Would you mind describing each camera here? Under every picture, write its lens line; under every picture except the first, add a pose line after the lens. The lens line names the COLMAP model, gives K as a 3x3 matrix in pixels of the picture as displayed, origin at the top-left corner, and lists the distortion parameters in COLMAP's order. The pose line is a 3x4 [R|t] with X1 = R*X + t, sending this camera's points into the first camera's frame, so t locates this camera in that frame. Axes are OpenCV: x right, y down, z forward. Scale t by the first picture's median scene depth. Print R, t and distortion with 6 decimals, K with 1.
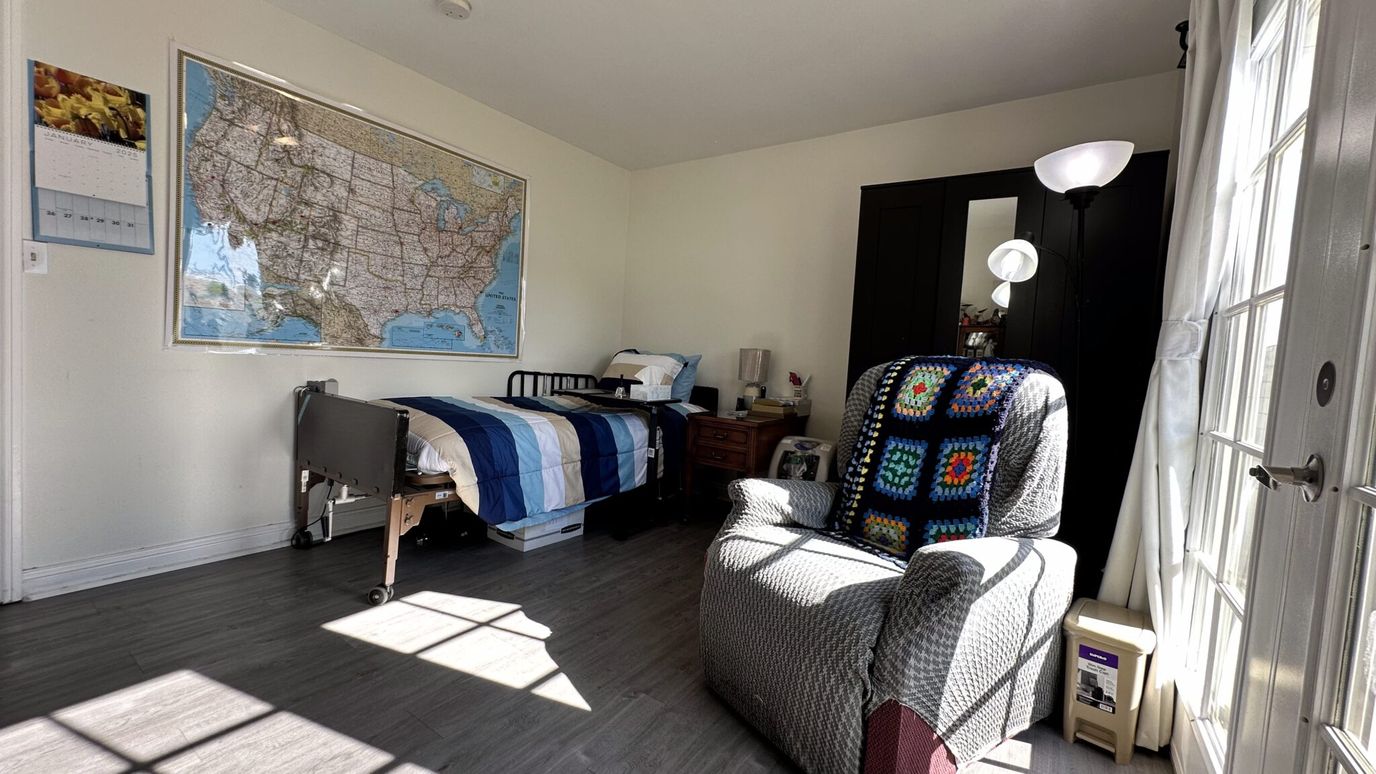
lens RADIAL K [[547.2, 0, 685.9], [0, 547.2, 386.5], [0, 0, 1]] dist [-0.000564, -0.000209]
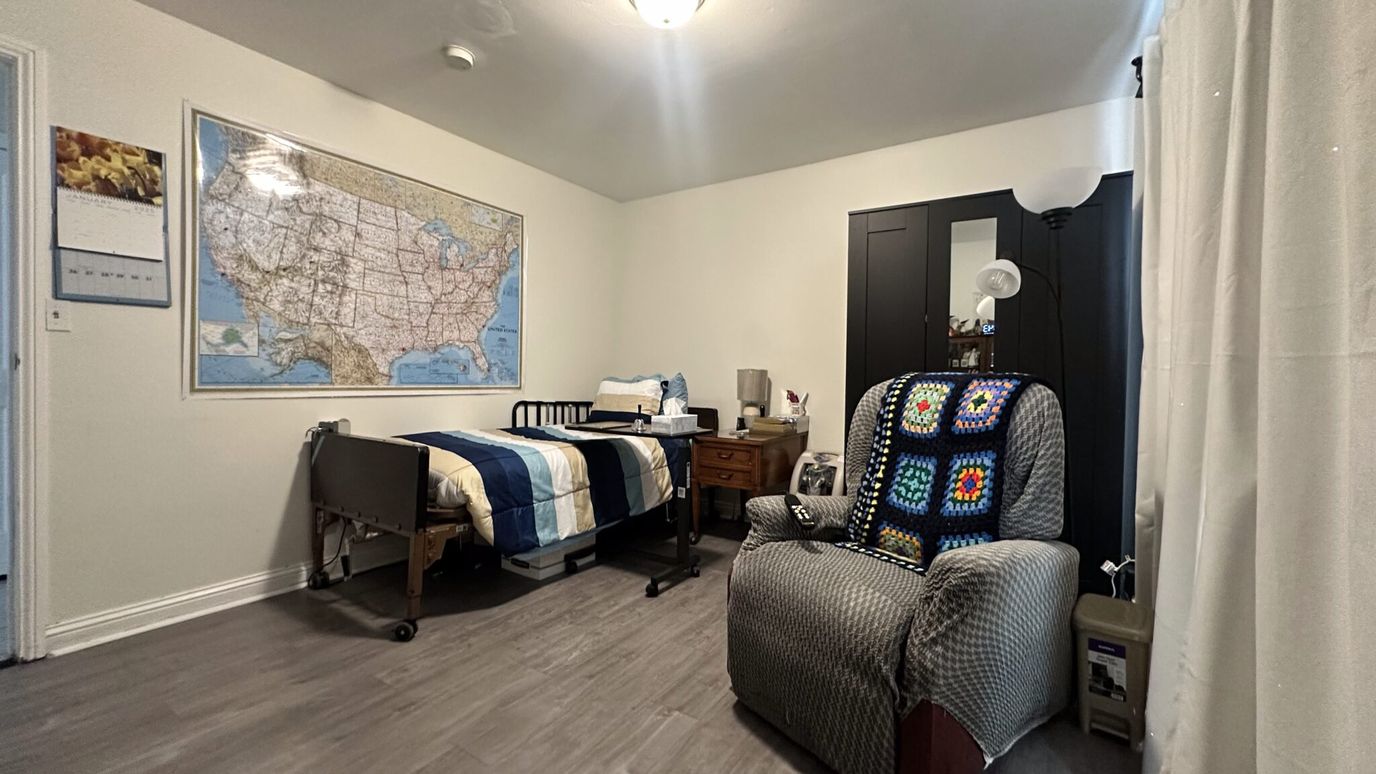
lens RADIAL K [[547.2, 0, 685.8], [0, 547.2, 388.0], [0, 0, 1]] dist [-0.000564, -0.000209]
pose [[0.998620, -0.044716, 0.027553, -0.044107], [0.045556, 0.998491, -0.030654, -0.012598], [-0.026141, 0.031867, 0.999150, -0.038992]]
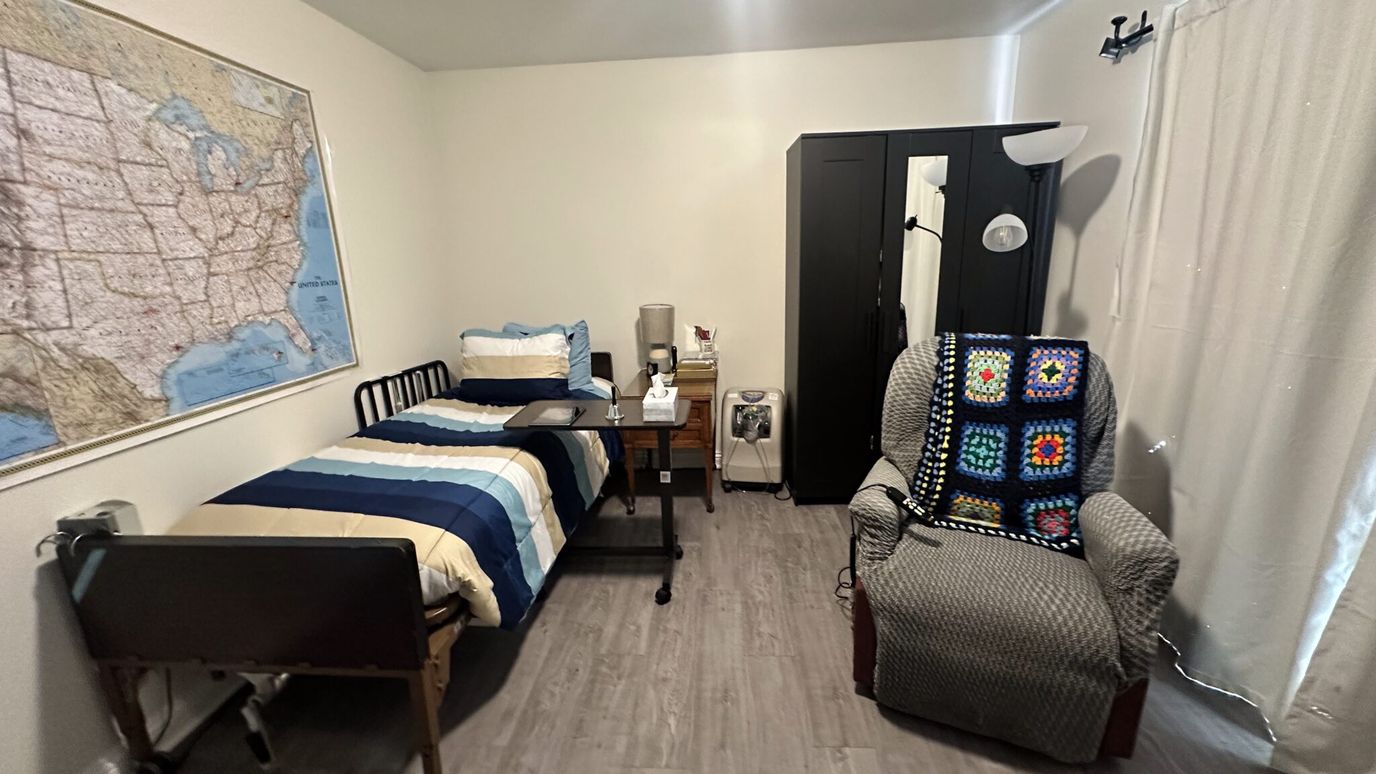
lens RADIAL K [[547.2, 0, 687.1], [0, 547.2, 387.6], [0, 0, 1]] dist [-0.000564, -0.000209]
pose [[0.852590, -0.209847, 0.478597, -0.450299], [0.112244, 0.967994, 0.224474, -0.210030], [-0.510385, -0.137664, 0.848856, 0.287972]]
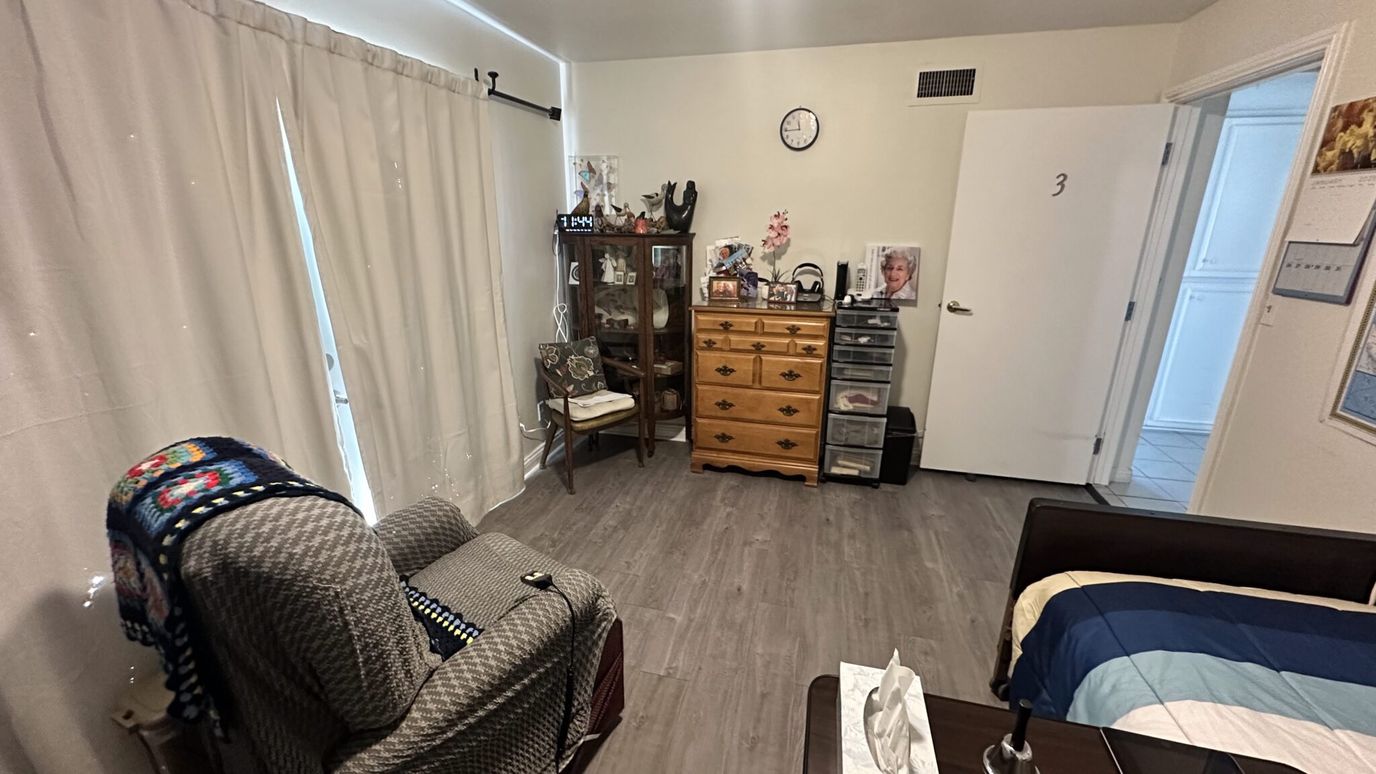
lens RADIAL K [[547.2, 0, 690.0], [0, 547.2, 386.2], [0, 0, 1]] dist [-0.000564, -0.000209]
pose [[-0.933262, 0.043874, -0.356507, 0.180360], [-0.077642, 0.944409, 0.319475, -0.283323], [0.350705, 0.325834, -0.877974, 1.293796]]
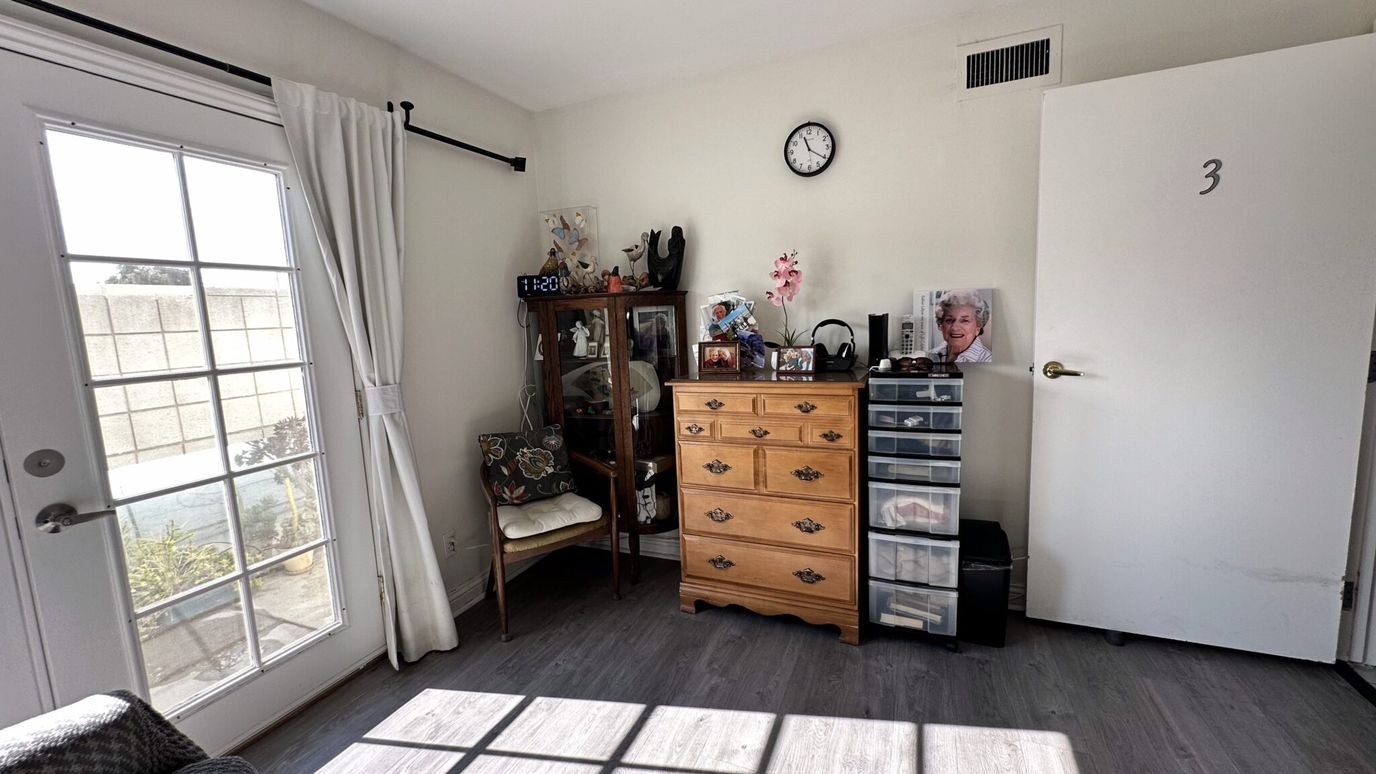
lens RADIAL K [[547.2, 0, 688.6], [0, 547.2, 387.1], [0, 0, 1]] dist [-0.000564, -0.000209]
pose [[-0.978251, 0.010192, -0.207174, -0.142061], [-0.025309, 0.985464, 0.167989, -0.196090], [0.205874, 0.169579, -0.963773, 1.021209]]
